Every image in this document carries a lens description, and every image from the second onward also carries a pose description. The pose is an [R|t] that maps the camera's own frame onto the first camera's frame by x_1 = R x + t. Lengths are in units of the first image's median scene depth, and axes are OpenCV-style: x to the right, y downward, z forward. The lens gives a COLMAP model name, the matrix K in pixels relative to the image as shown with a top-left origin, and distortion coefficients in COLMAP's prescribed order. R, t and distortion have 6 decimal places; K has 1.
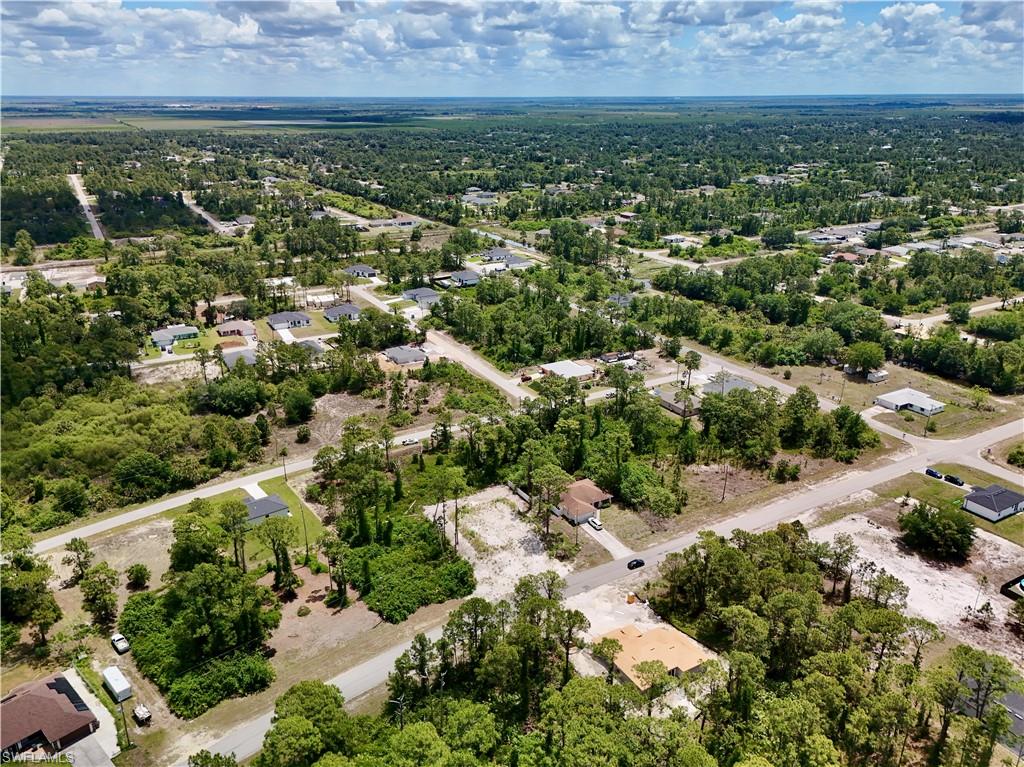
lens RADIAL K [[754.5, 0, 514.6], [0, 754.5, 381.9], [0, 0, 1]] dist [0.060433, -0.052094]
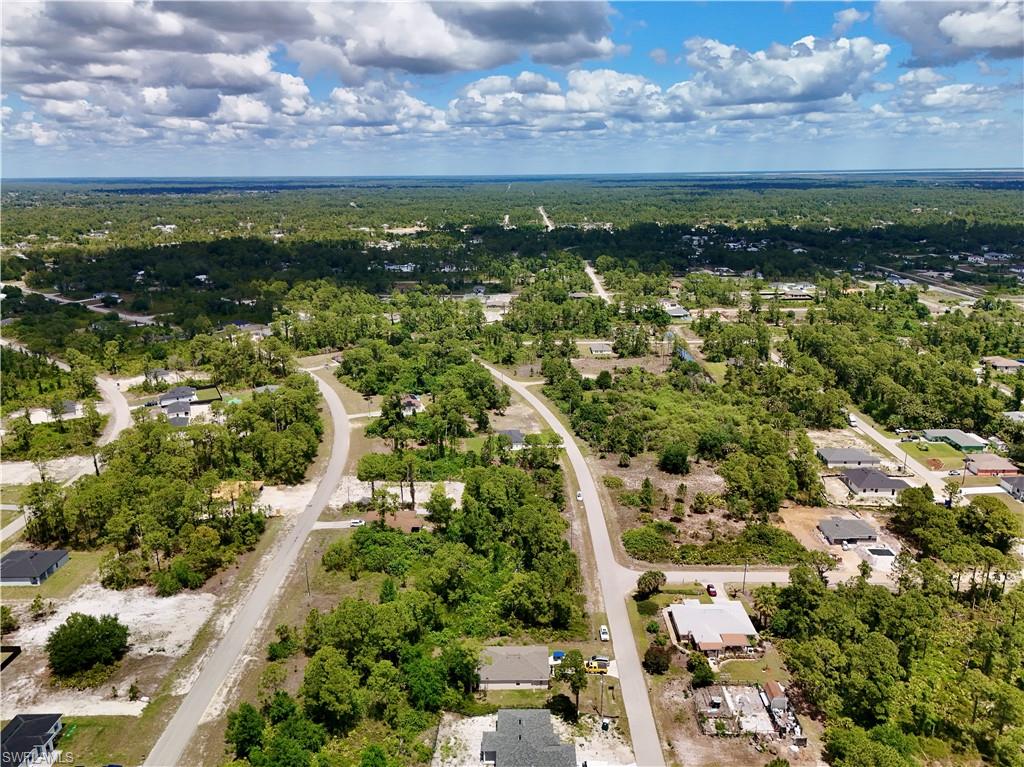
lens RADIAL K [[755.4, 0, 514.8], [0, 755.4, 384.2], [0, 0, 1]] dist [0.049343, -0.033061]
pose [[-0.499378, 0.241863, -0.831940, 0.590661], [-0.293132, 0.856445, 0.424942, -0.377823], [0.815289, 0.456075, -0.356792, 0.958050]]
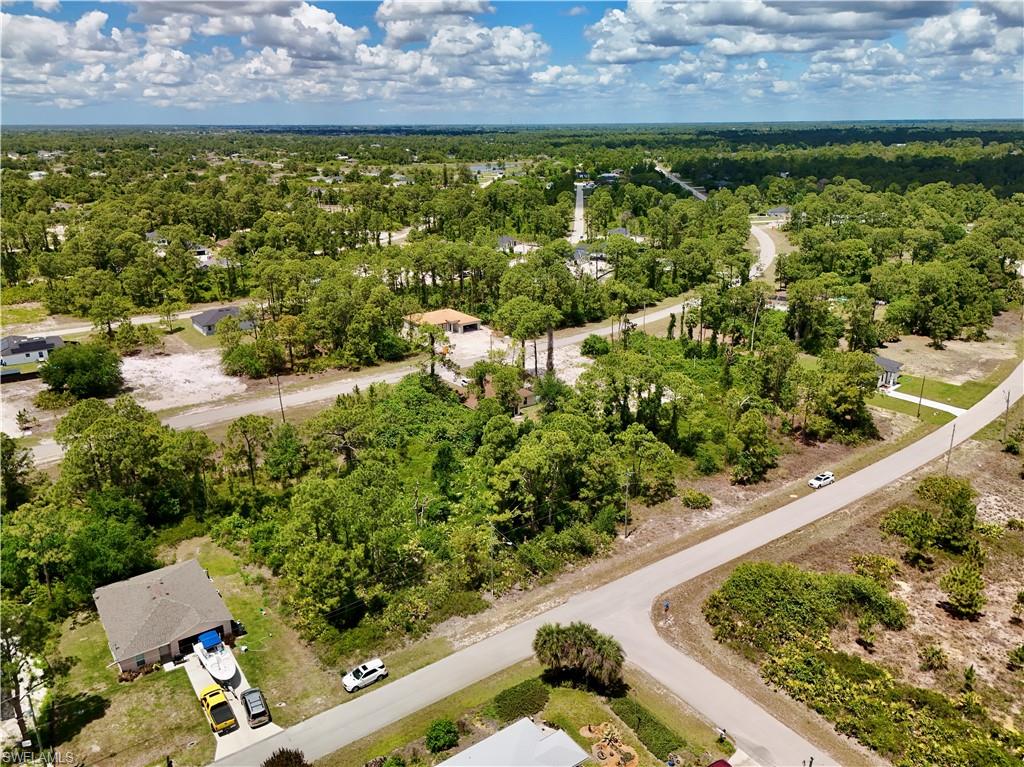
lens RADIAL K [[772.7, 0, 514.8], [0, 772.7, 380.9], [0, 0, 1]] dist [0.064045, -0.056916]
pose [[-0.994543, 0.039388, -0.096601, 0.086312], [-0.030110, 0.778198, 0.627297, -0.225282], [0.099883, 0.626783, -0.772766, 1.037251]]
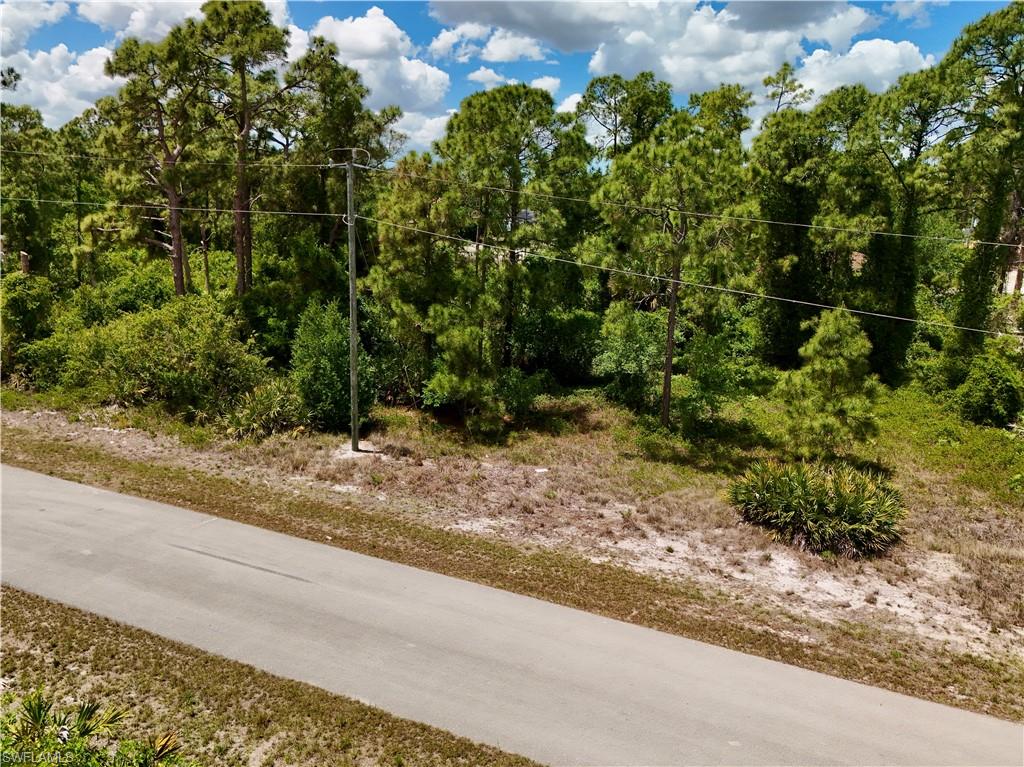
lens RADIAL K [[804.9, 0, 511.7], [0, 804.9, 384.2], [0, 0, 1]] dist [0.070905, -0.071146]
pose [[-0.599825, -0.212056, 0.771519, -0.075934], [0.237155, 0.873796, 0.424545, 0.004154], [-0.764178, 0.437623, -0.473835, 0.844488]]
